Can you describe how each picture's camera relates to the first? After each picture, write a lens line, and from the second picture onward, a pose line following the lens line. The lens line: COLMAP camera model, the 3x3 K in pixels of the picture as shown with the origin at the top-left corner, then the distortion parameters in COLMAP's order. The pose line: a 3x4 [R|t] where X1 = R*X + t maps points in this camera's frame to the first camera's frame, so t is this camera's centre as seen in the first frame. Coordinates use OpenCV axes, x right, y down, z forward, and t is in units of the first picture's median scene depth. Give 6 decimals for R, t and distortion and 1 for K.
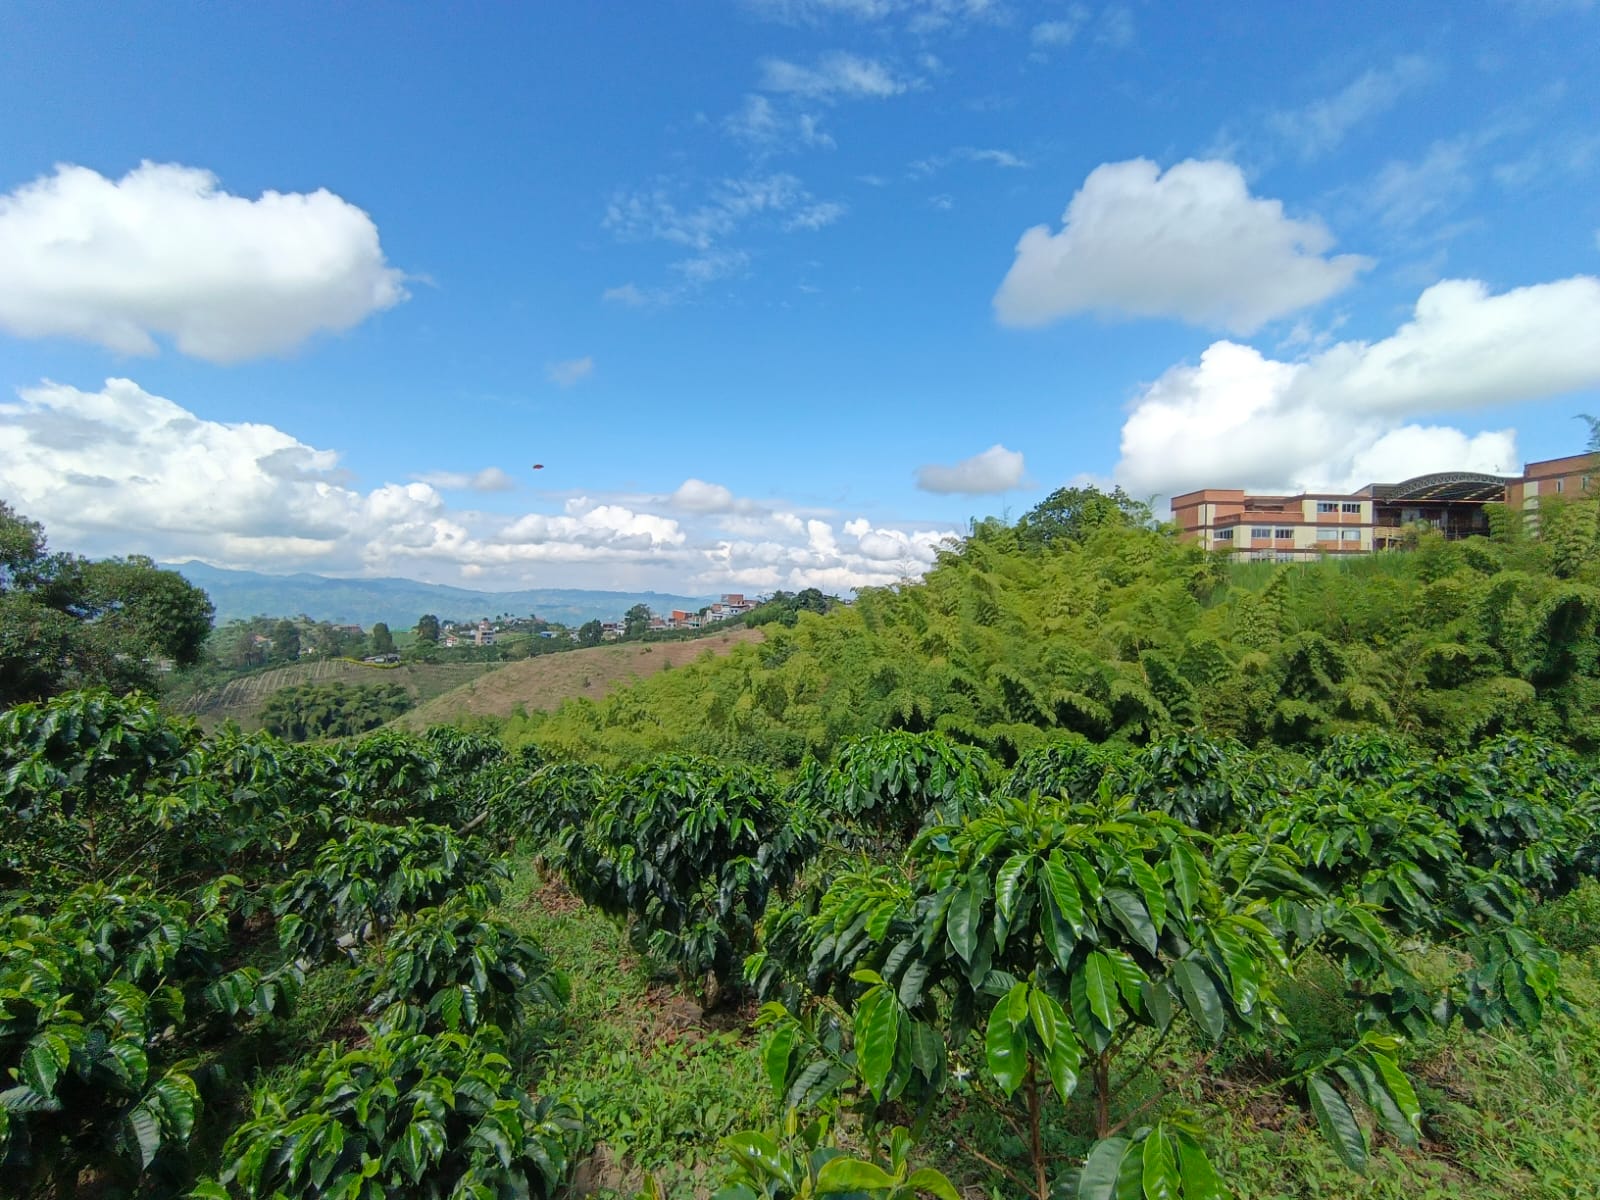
lens RADIAL K [[780.1, 0, 802.0], [0, 780.1, 594.9], [0, 0, 1]] dist [0.002557, 0.000412]
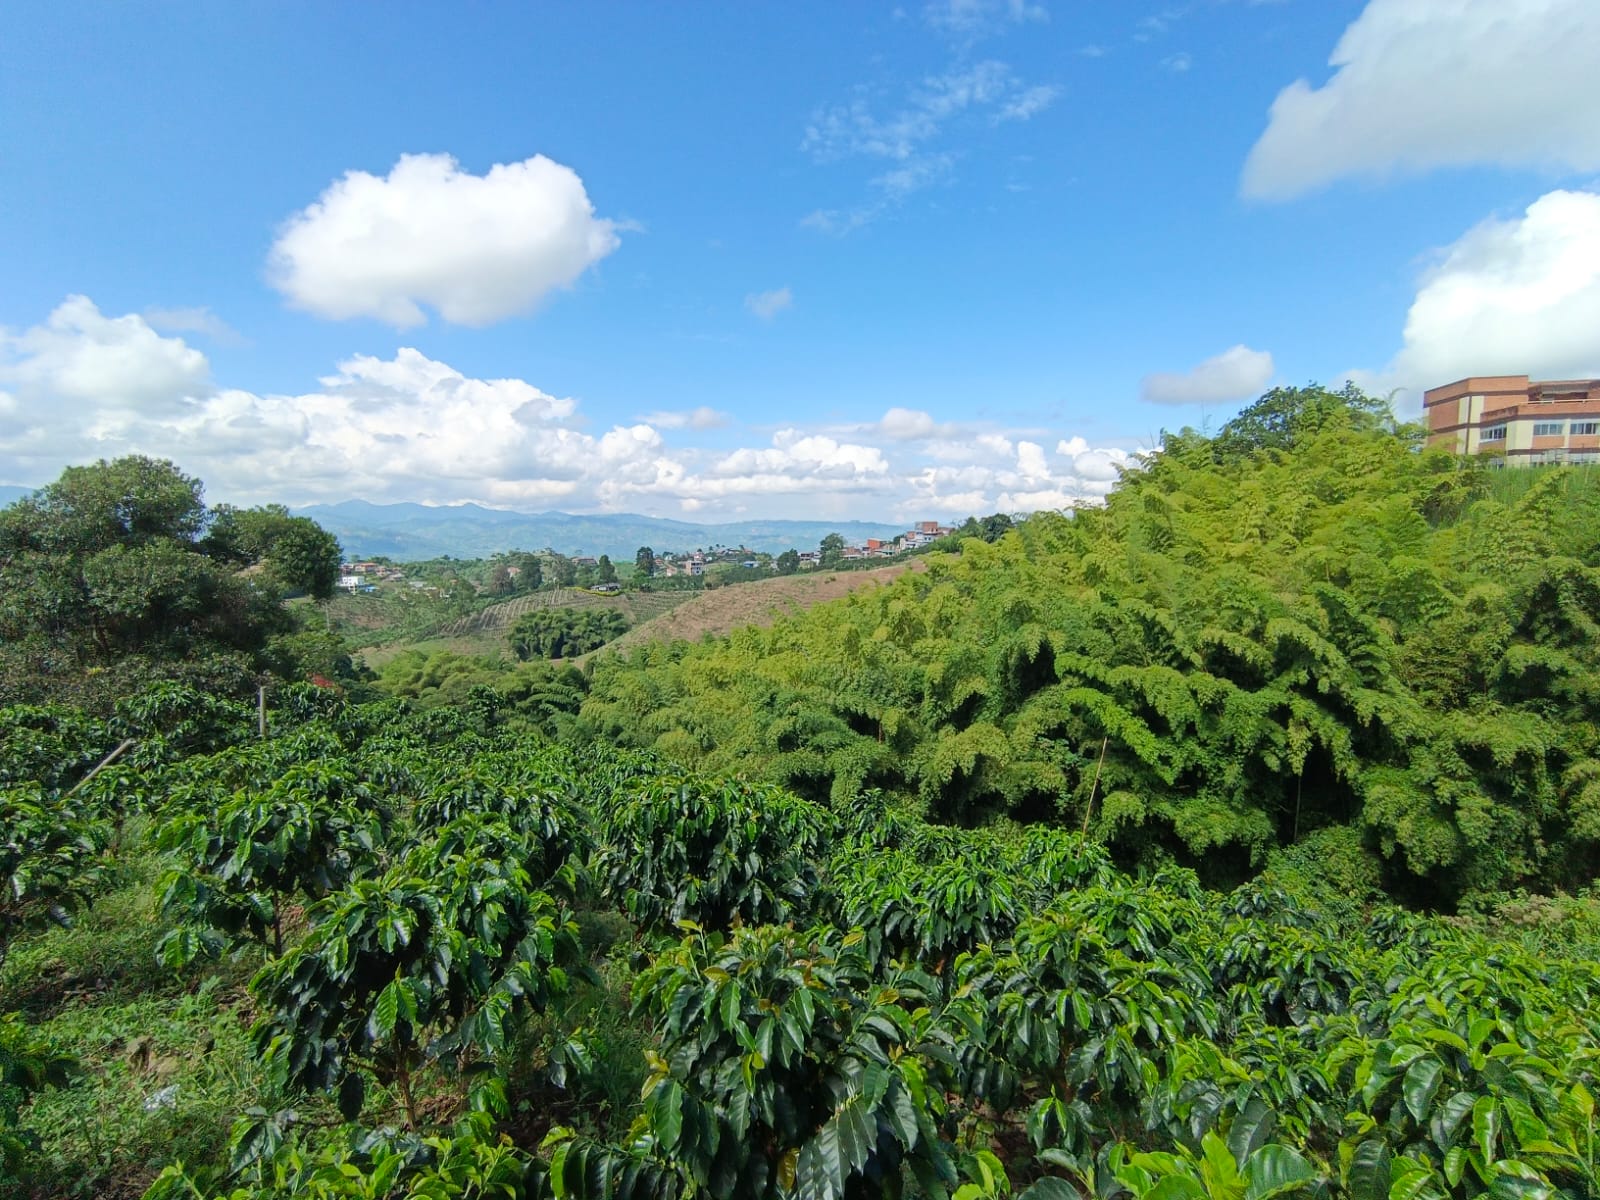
lens RADIAL K [[777.4, 0, 802.9], [0, 777.4, 596.6], [0, 0, 1]] dist [0.002295, 0.000833]
pose [[0.965723, 0.001415, -0.259570, 0.061636], [0.023213, 0.995508, 0.091791, -0.000964], [0.258534, -0.094670, 0.961352, 0.033202]]
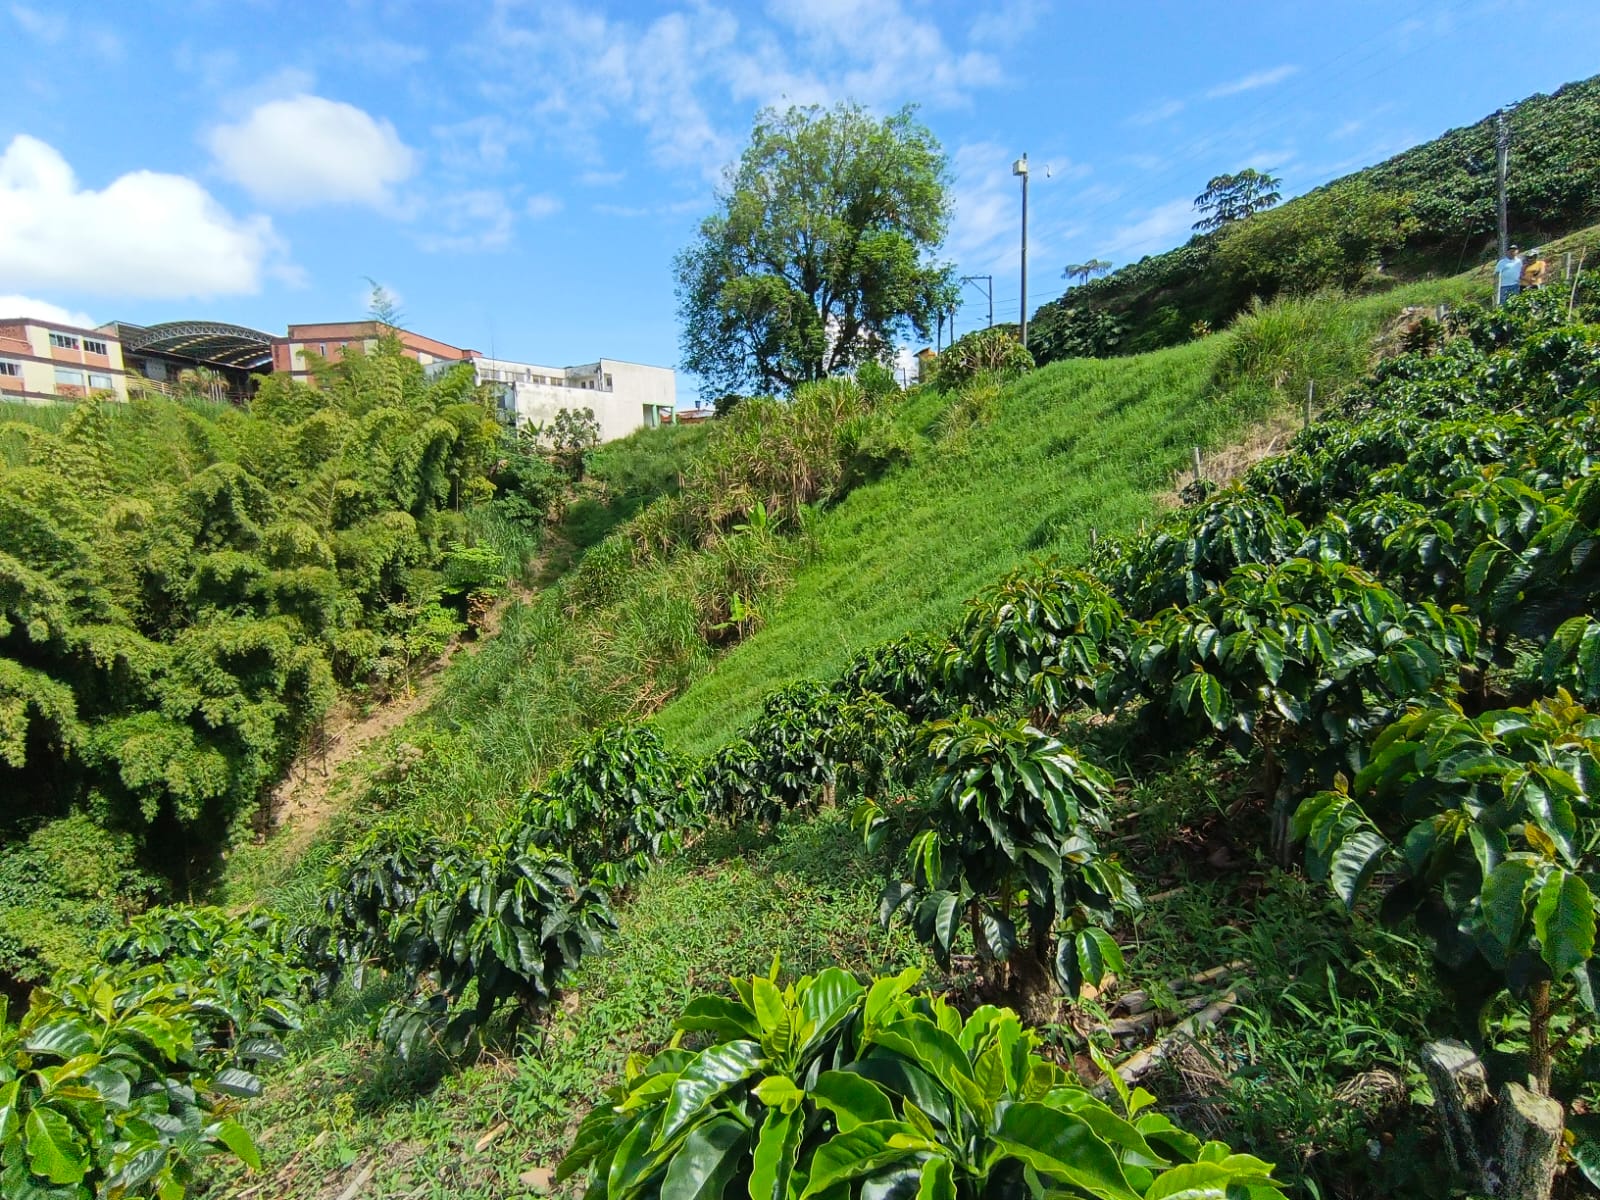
lens RADIAL K [[774.9, 0, 801.9], [0, 774.9, 593.4], [0, 0, 1]] dist [0.003174, -0.000343]
pose [[0.126910, -0.146734, 0.981001, -0.026355], [0.021379, 0.989173, 0.145190, 0.035983], [-0.991684, 0.002546, 0.128673, 0.158090]]
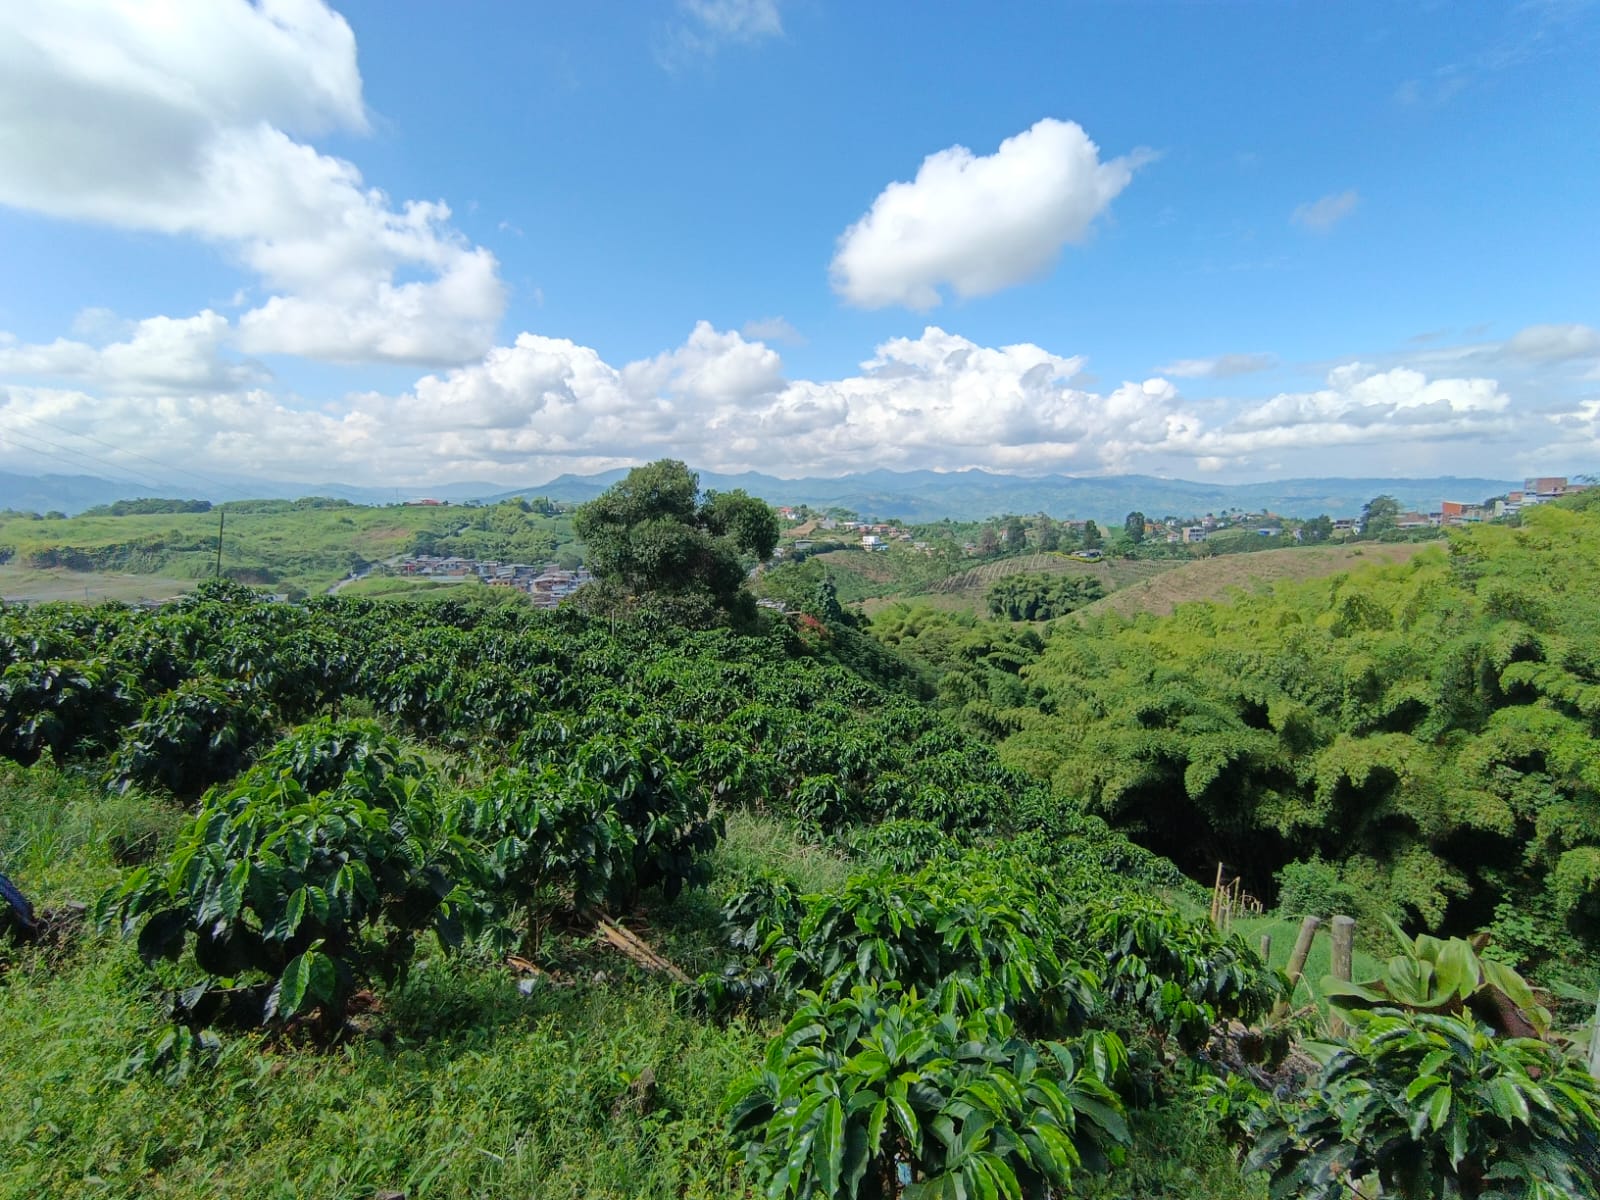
lens RADIAL K [[774.2, 0, 799.4], [0, 774.2, 620.5], [0, 0, 1]] dist [-0.002104, 0.000385]
pose [[0.631384, 0.095469, -0.769571, 0.152133], [0.034118, 0.988012, 0.150560, -0.006219], [0.774719, -0.121318, 0.620558, 0.029685]]
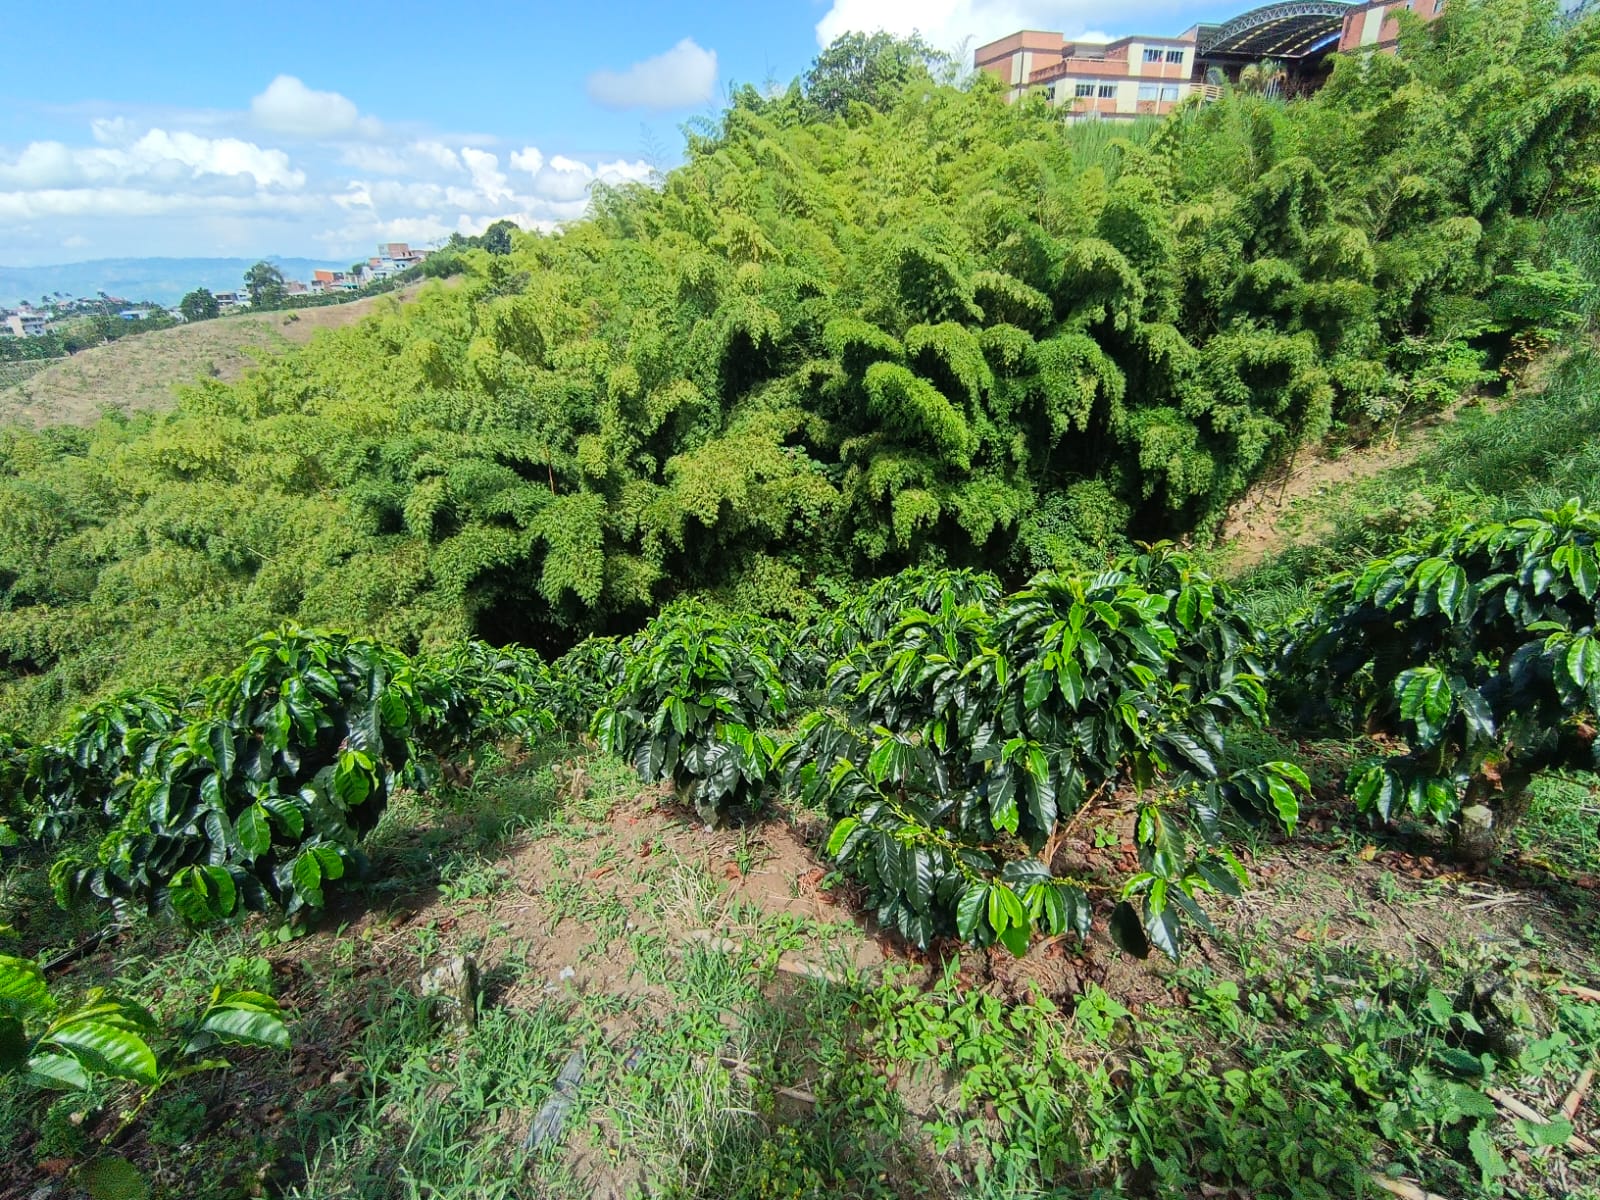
lens RADIAL K [[774.0, 0, 802.7], [0, 774.0, 590.6], [0, 0, 1]] dist [0.002907, 0.000335]
pose [[0.932181, -0.187103, 0.309889, -0.043834], [0.044144, 0.908432, 0.415696, 0.044304], [-0.359291, -0.373824, 0.855082, 0.184855]]
